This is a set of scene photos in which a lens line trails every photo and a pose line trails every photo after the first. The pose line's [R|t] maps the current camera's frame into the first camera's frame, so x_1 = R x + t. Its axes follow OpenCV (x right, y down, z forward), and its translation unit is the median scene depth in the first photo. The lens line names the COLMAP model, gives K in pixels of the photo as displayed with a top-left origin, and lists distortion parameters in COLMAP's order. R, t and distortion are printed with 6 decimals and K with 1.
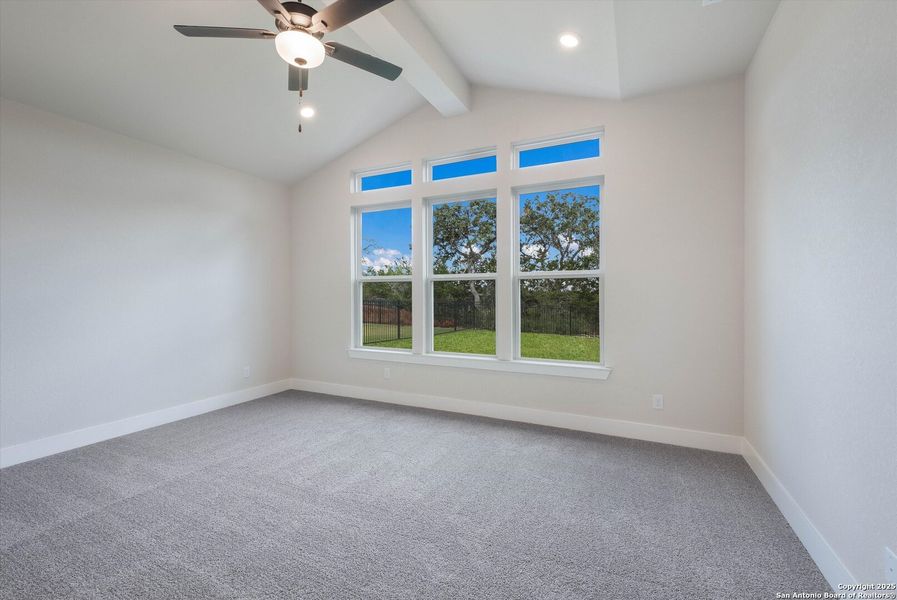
lens RADIAL K [[384.4, 0, 444.6], [0, 384.4, 300.0], [0, 0, 1]] dist [0.002297, -0.000788]
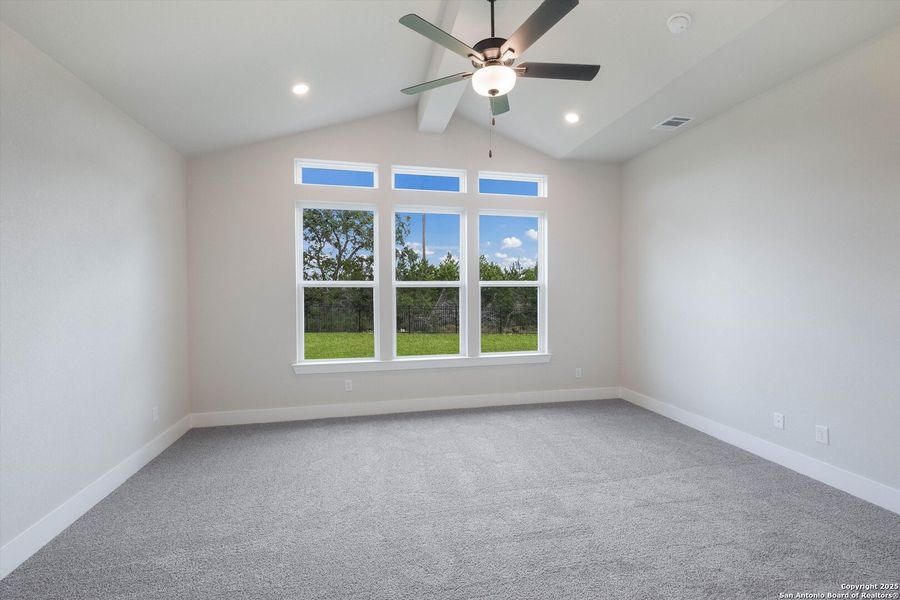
lens RADIAL K [[385.7, 0, 448.3], [0, 385.7, 303.4], [0, 0, 1]] dist [0.002297, -0.000788]
pose [[0.787144, -0.019009, 0.616476, -0.874879], [0.009255, 0.999776, 0.019011, -0.040576], [-0.616700, -0.009259, 0.787144, 0.180566]]
